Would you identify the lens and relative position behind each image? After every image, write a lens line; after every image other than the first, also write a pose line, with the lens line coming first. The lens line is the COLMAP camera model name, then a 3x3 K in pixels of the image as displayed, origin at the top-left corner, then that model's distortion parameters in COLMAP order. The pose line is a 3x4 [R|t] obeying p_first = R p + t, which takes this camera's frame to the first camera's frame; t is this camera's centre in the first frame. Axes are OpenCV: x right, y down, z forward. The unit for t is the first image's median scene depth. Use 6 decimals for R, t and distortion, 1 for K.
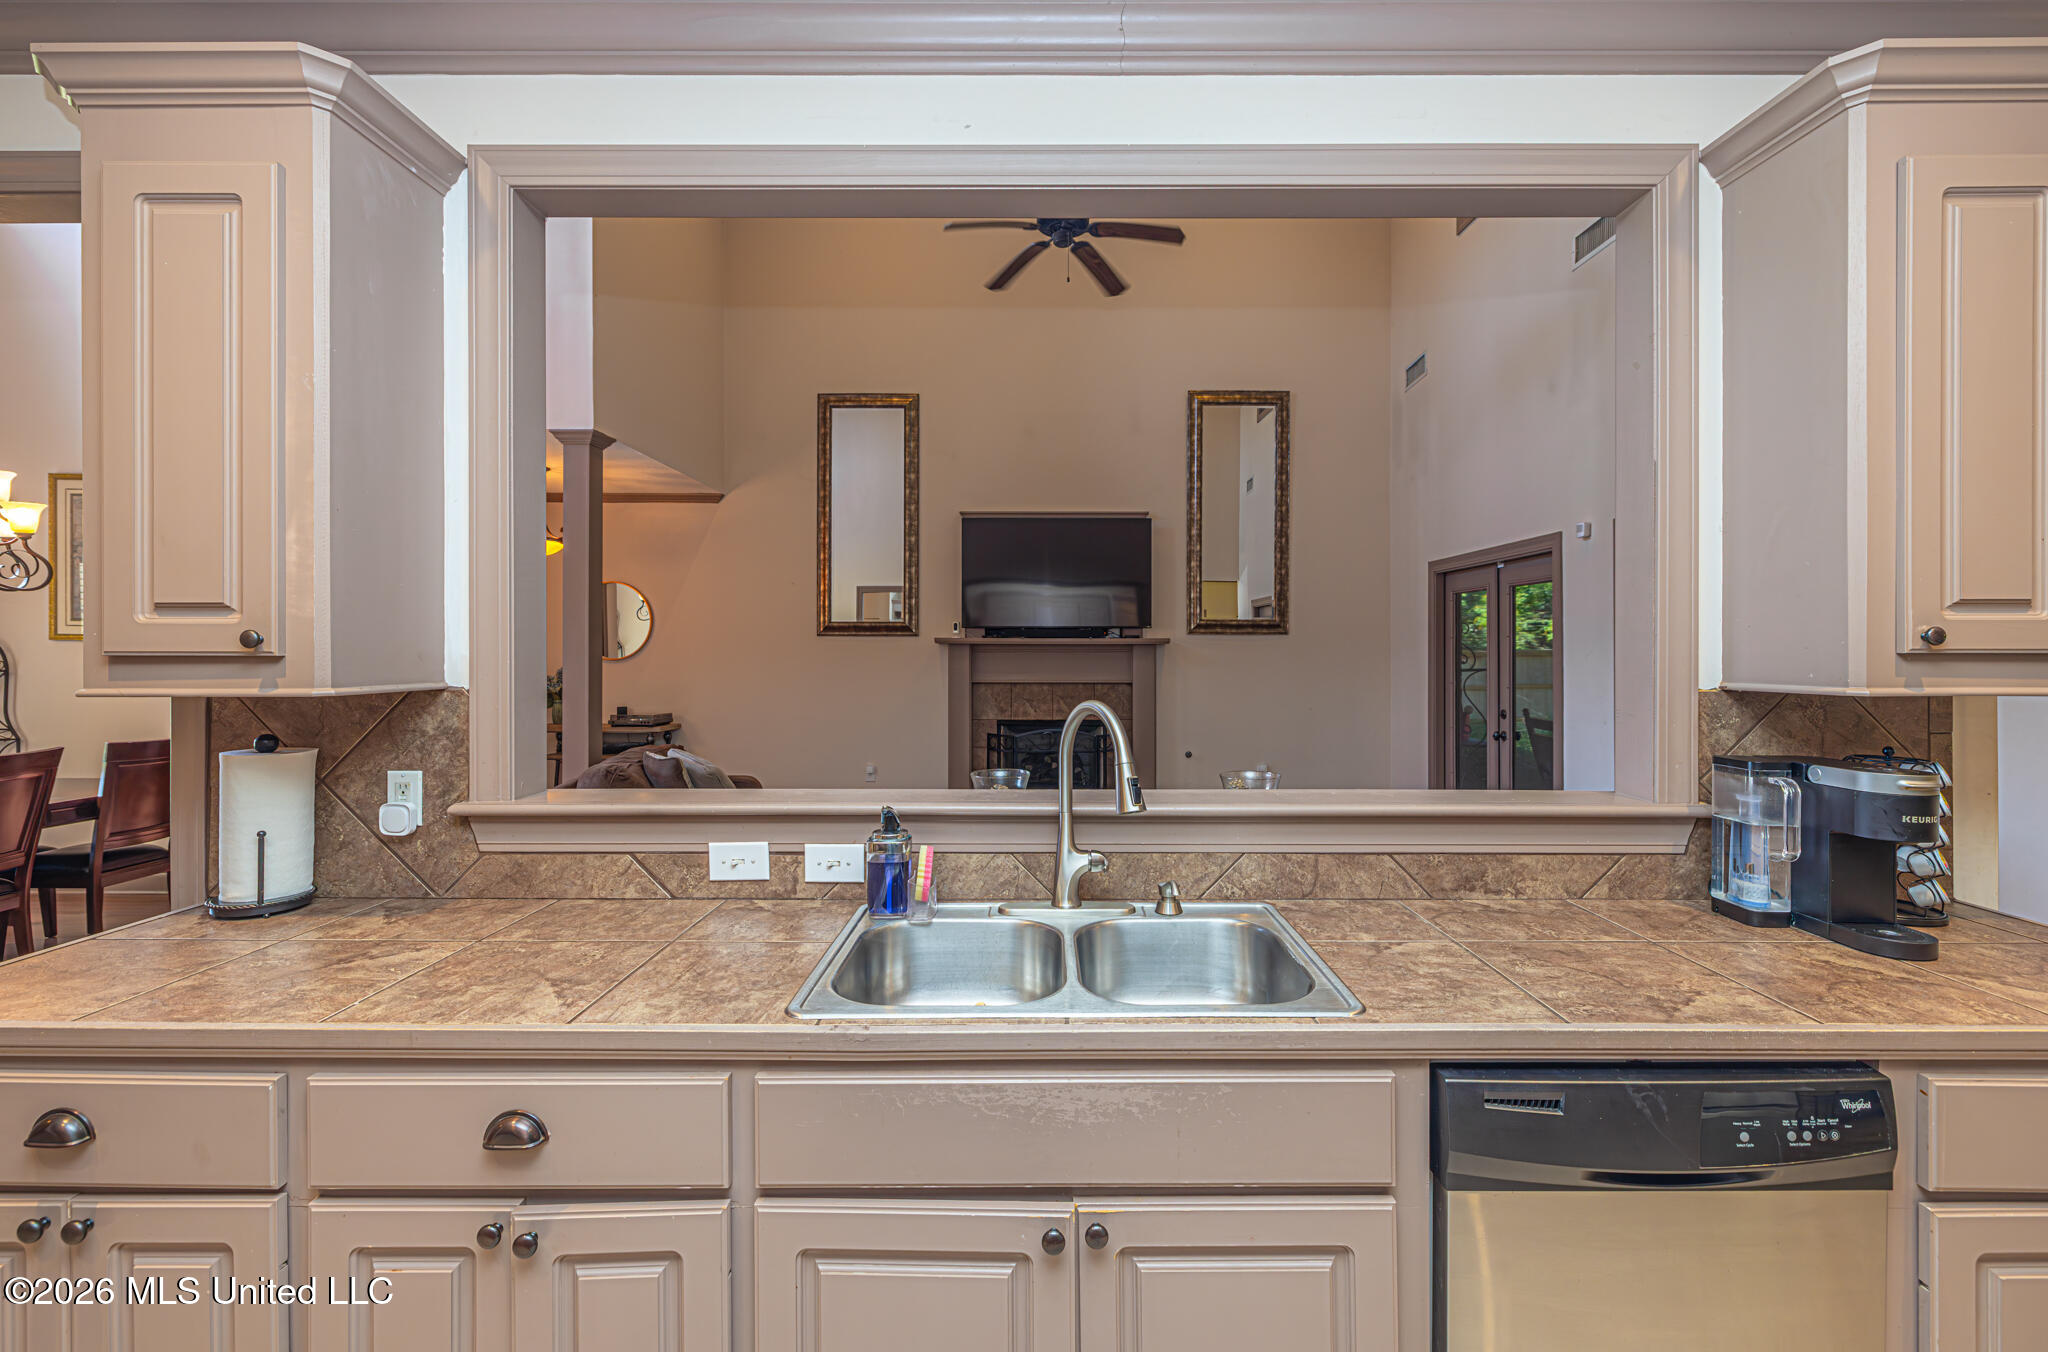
lens RADIAL K [[865.6, 0, 1030.6], [0, 865.6, 653.3], [0, 0, 1]] dist [-0.001240, 0.000238]
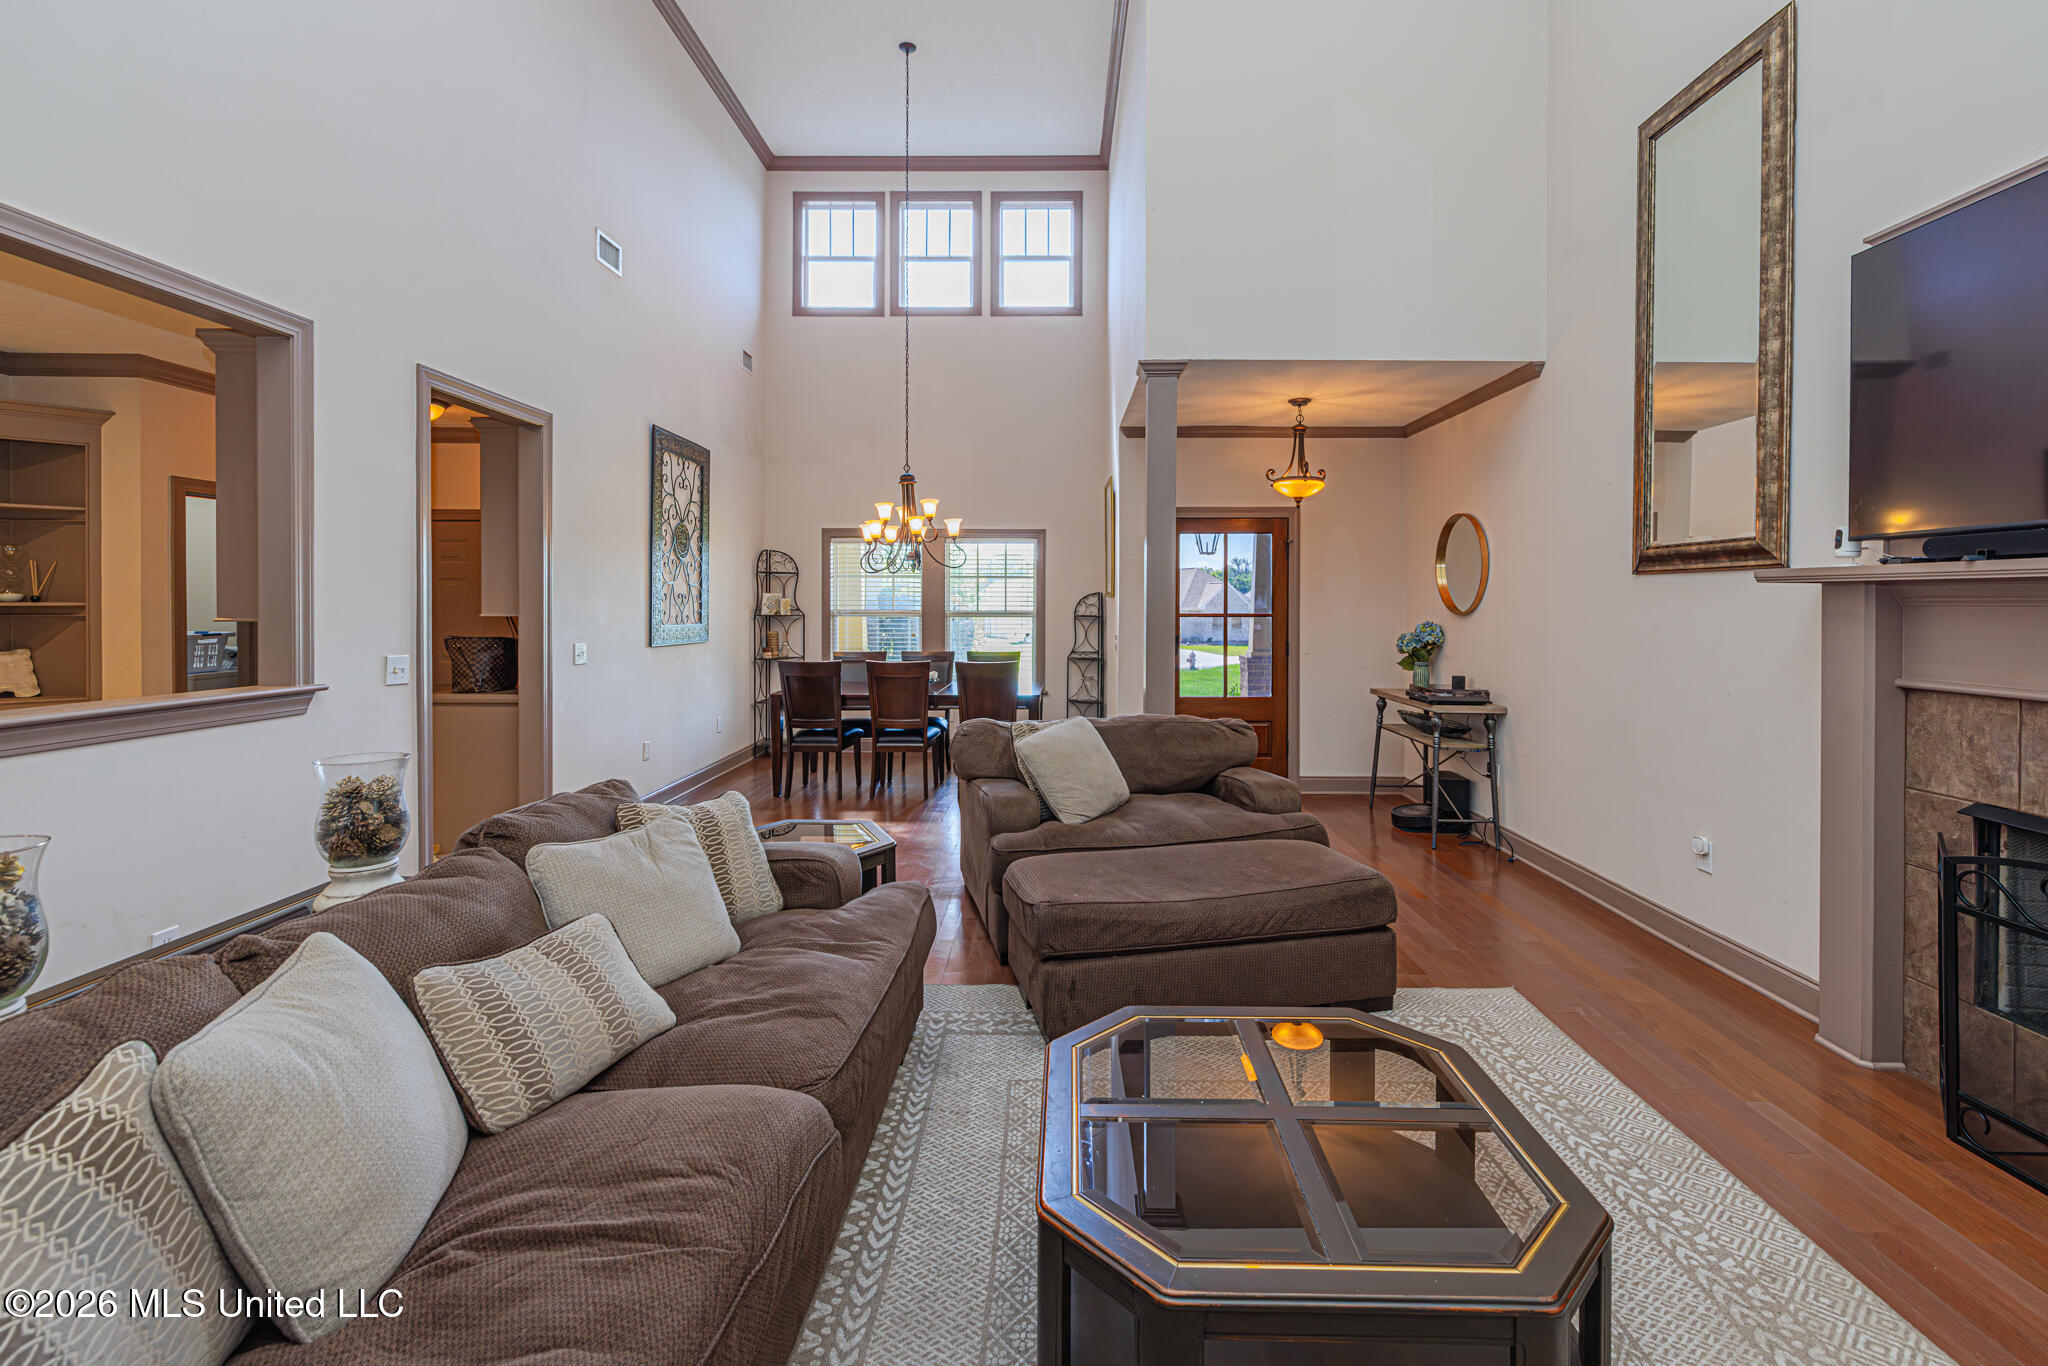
lens RADIAL K [[886.4, 0, 1061.7], [0, 886.4, 608.7], [0, 0, 1]] dist [0.003584, 0.000404]
pose [[0.025807, 0.004458, -0.999657, 0.305530], [-0.003000, 0.999986, 0.004382, -0.000085], [0.999662, 0.002886, 0.025820, 0.638482]]
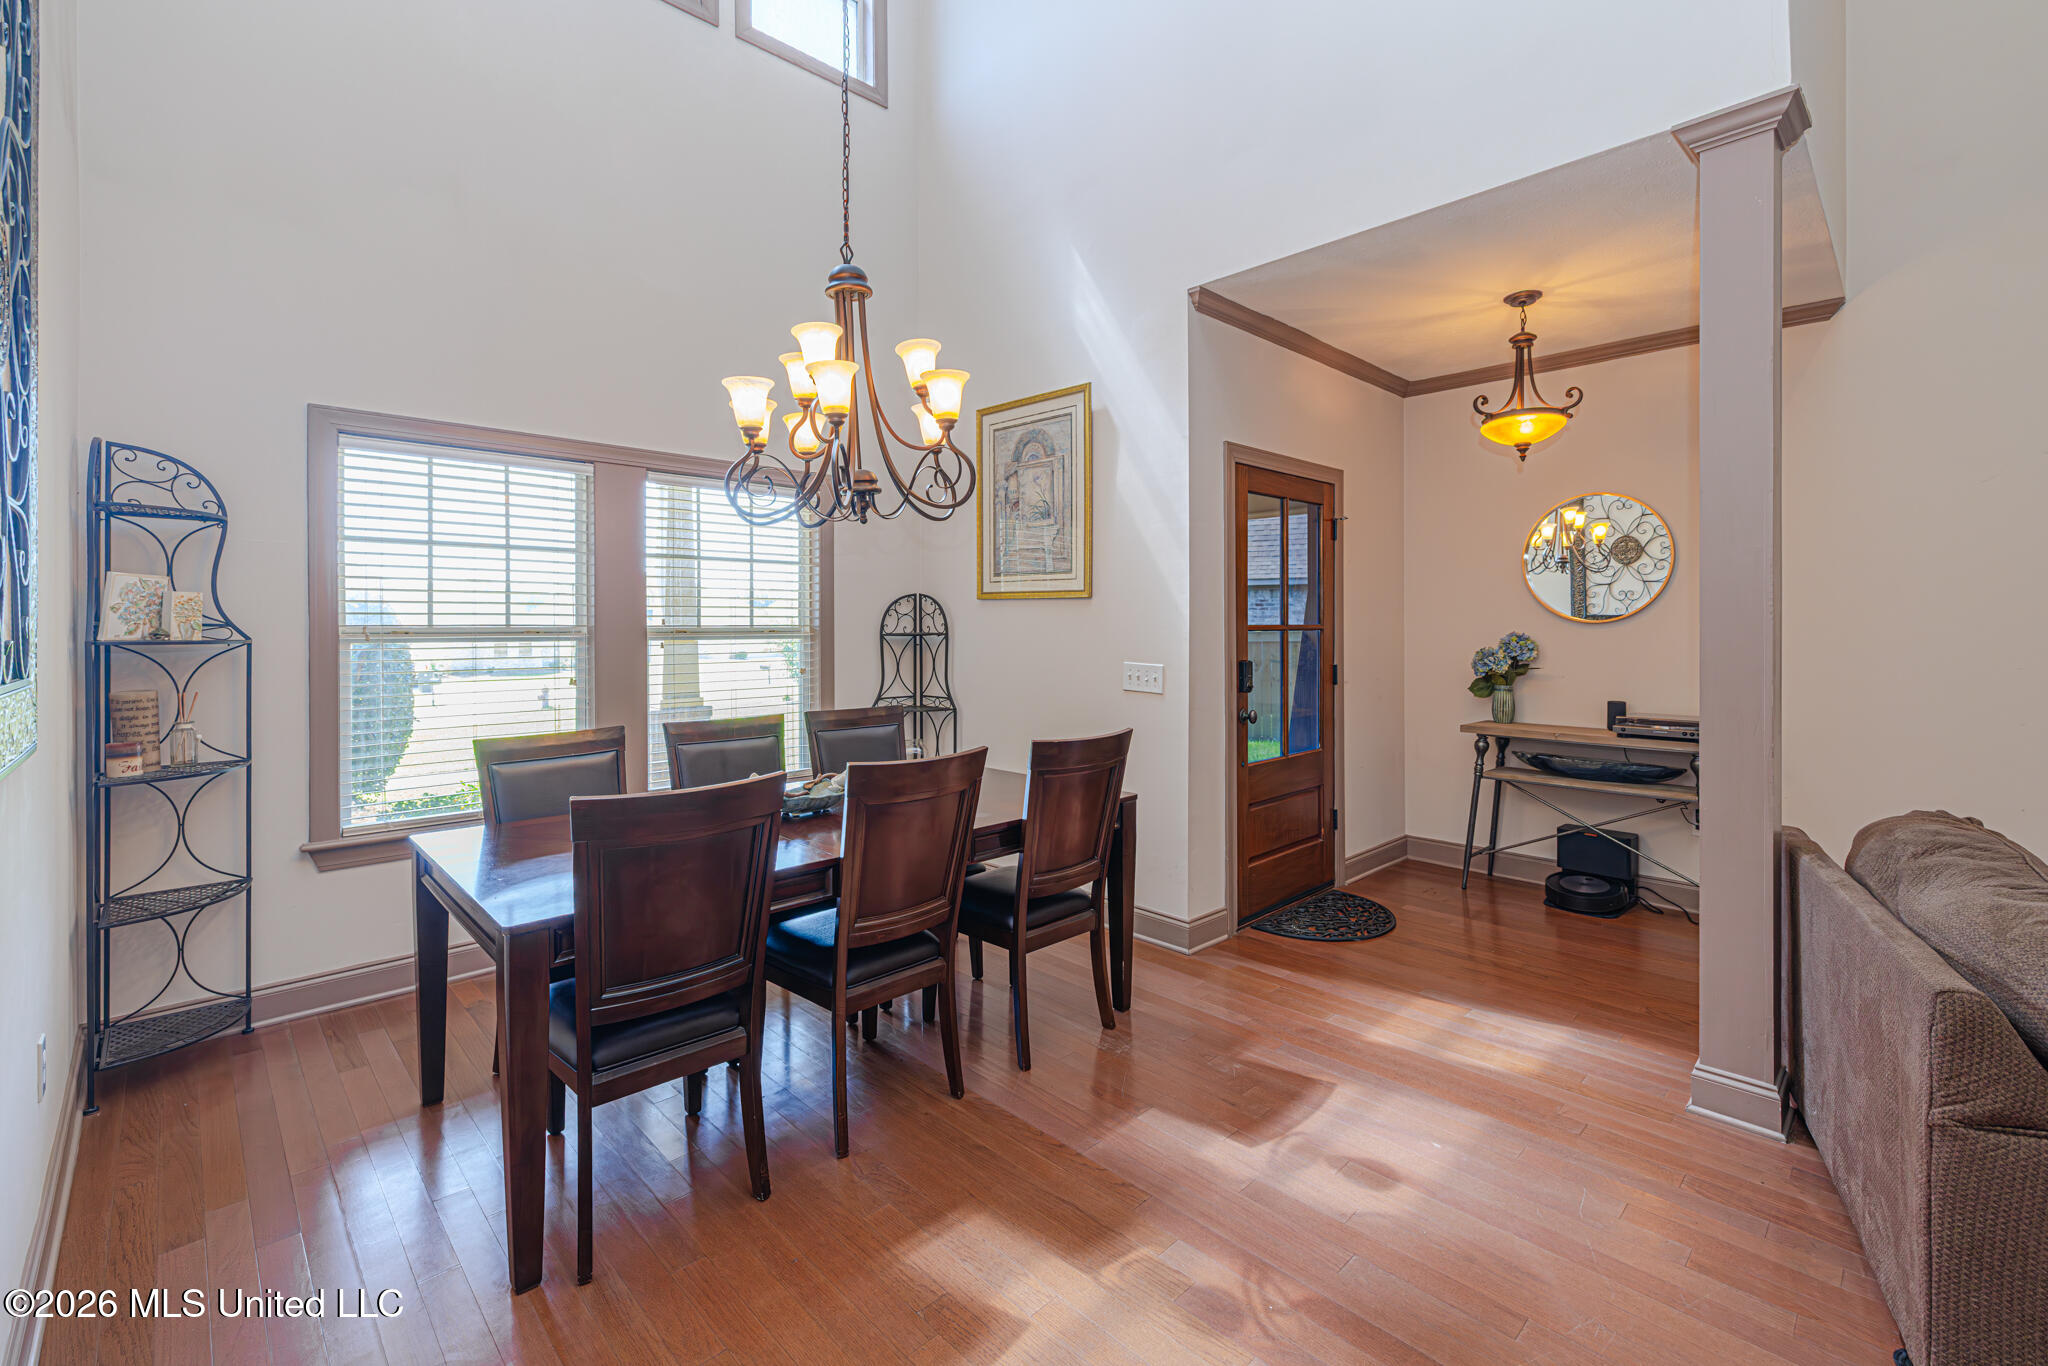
lens RADIAL K [[886.4, 0, 1034.9], [0, 886.4, 629.8], [0, 0, 1]] dist [0.003584, 0.000404]
pose [[0.703906, -0.001217, -0.710292, -0.327247], [0.003510, 0.999992, 0.001765, 0.010512], [0.710285, -0.003736, 0.703905, 0.293480]]
